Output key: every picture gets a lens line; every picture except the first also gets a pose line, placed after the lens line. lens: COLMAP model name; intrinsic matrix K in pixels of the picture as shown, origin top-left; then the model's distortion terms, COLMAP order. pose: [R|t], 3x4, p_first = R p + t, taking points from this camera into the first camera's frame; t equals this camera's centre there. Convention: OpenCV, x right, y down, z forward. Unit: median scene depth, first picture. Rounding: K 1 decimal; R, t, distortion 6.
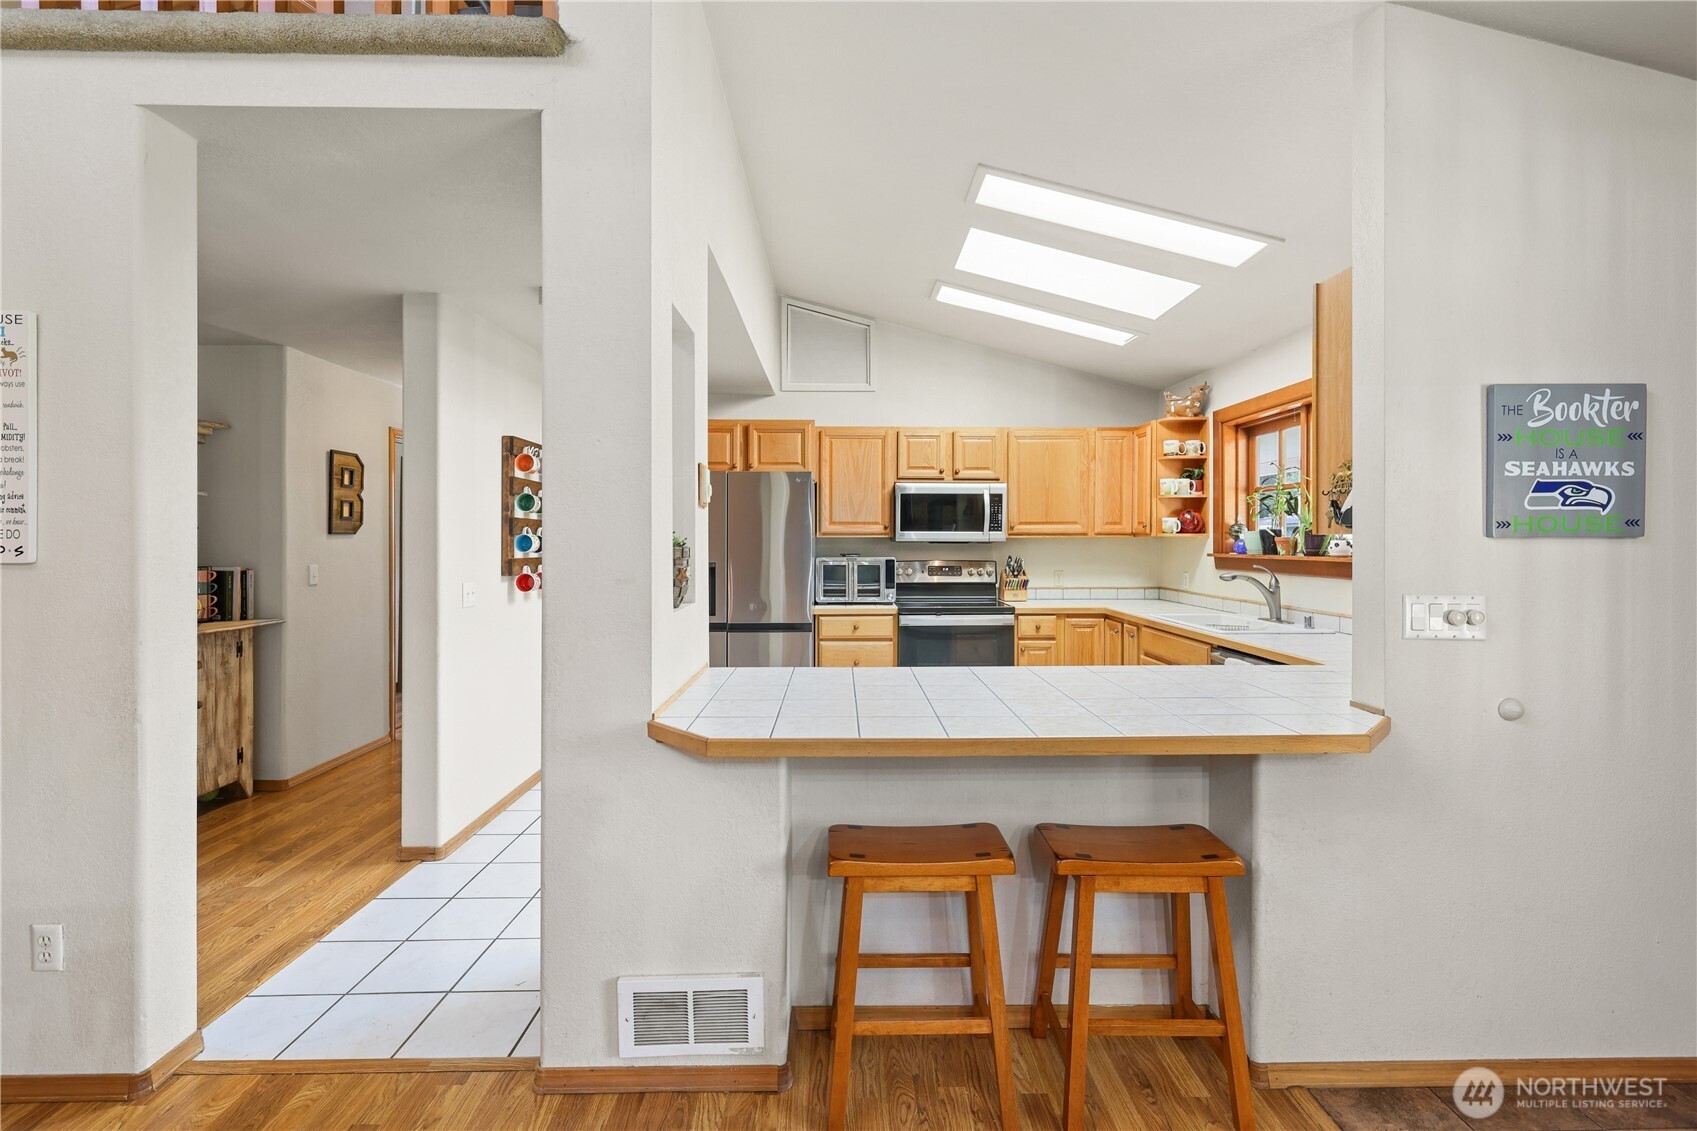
lens RADIAL K [[736.5, 0, 854.7], [0, 736.5, 548.8], [0, 0, 1]] dist [-0.053475, 0.019098]
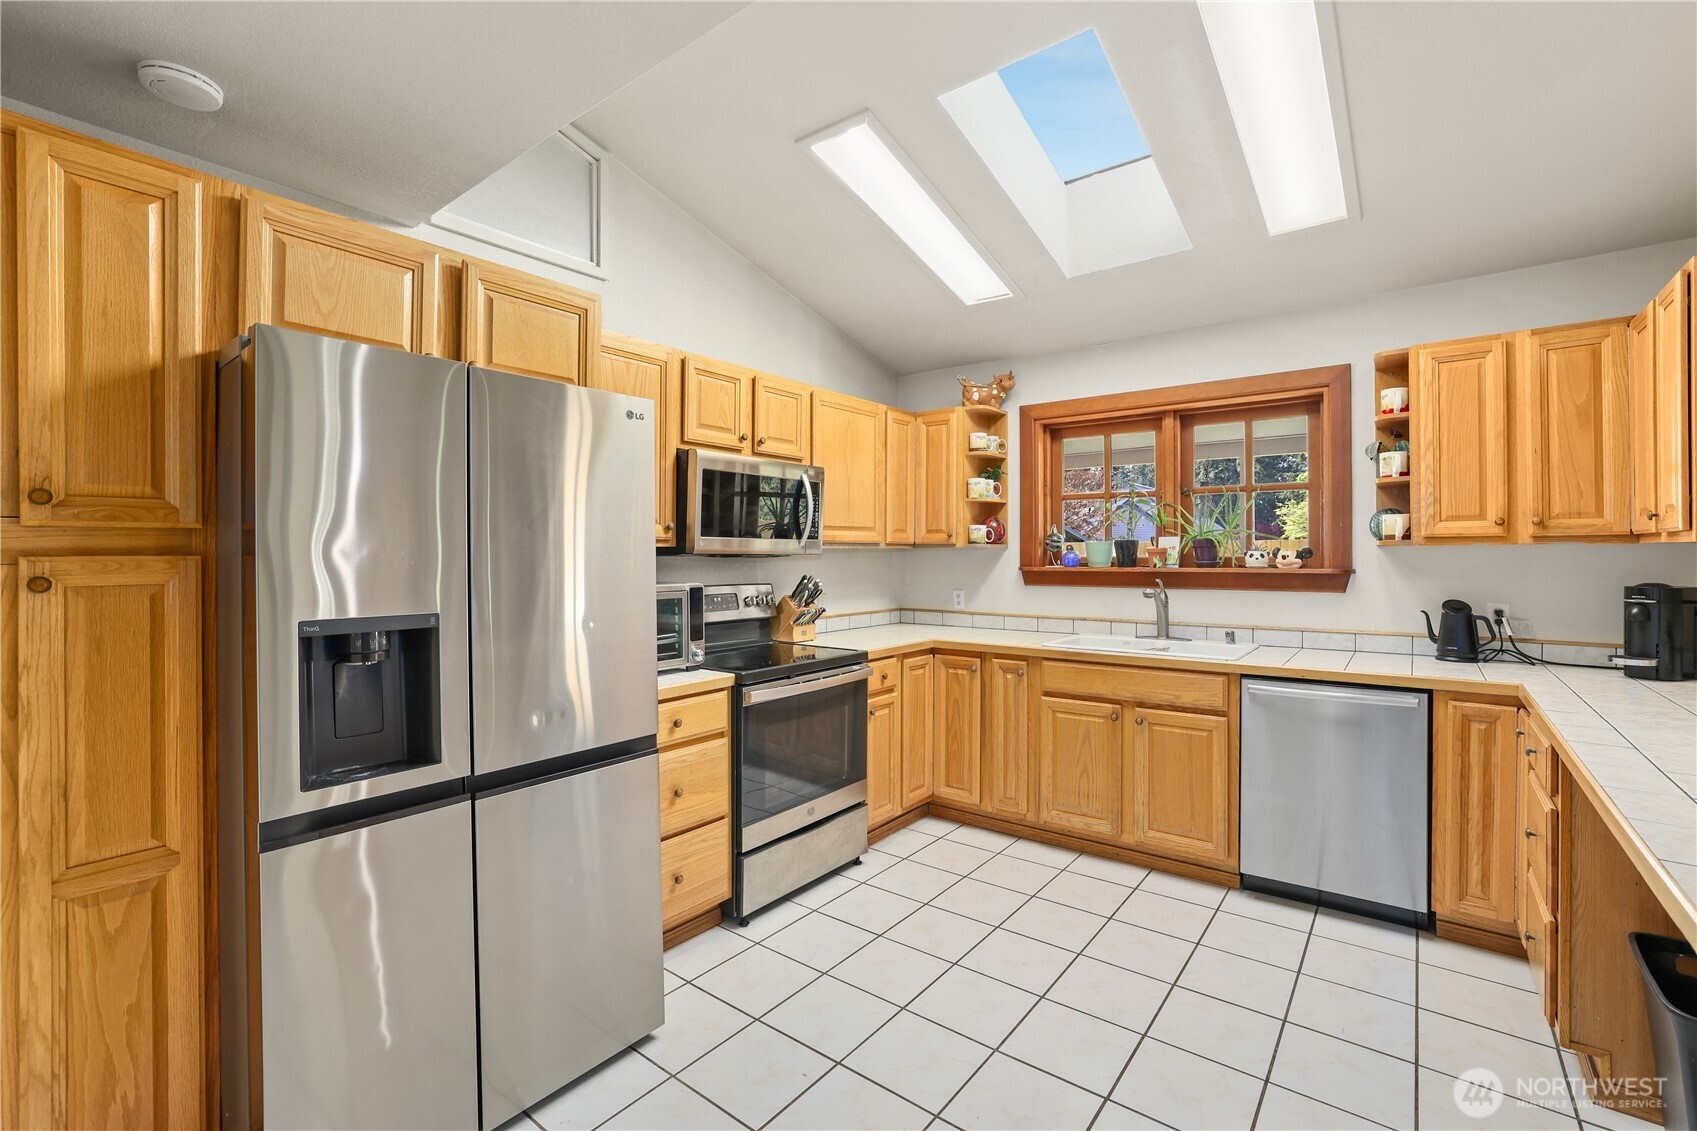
lens RADIAL K [[736.5, 0, 854.7], [0, 736.5, 548.8], [0, 0, 1]] dist [-0.053475, 0.019098]
pose [[0.630534, 0.004079, 0.776151, -0.310432], [0.011869, 0.999819, -0.014897, -0.004441], [-0.776071, 0.018605, 0.630371, 0.575782]]
